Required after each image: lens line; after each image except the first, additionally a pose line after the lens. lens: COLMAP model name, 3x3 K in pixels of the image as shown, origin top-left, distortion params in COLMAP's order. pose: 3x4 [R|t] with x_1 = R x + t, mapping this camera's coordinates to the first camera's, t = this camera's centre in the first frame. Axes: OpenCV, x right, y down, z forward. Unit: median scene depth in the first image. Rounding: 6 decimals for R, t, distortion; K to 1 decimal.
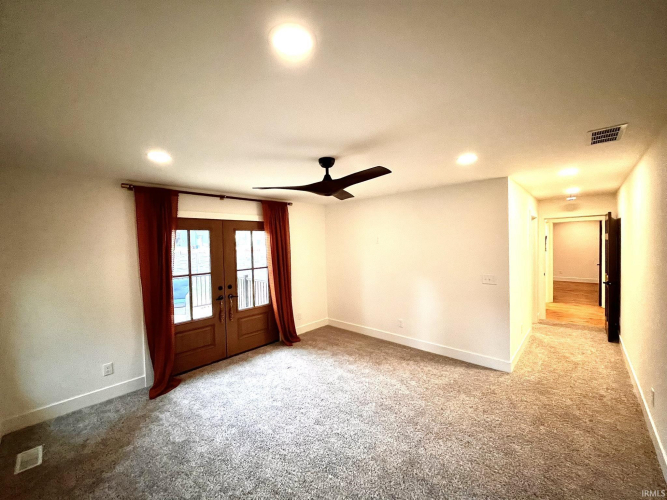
lens RADIAL K [[269.6, 0, 331.9], [0, 269.6, 250.2], [0, 0, 1]] dist [-0.001278, 0.000019]
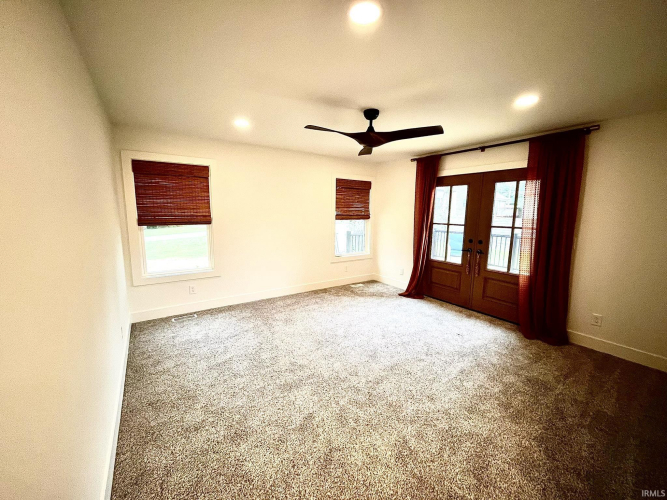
lens RADIAL K [[269.6, 0, 331.9], [0, 269.6, 250.2], [0, 0, 1]] dist [-0.001278, 0.000019]
pose [[-0.210812, 0.178716, -0.961051, 0.719718], [-0.024354, 0.981880, 0.187932, -0.007134], [0.977223, 0.063023, -0.202640, 0.705977]]
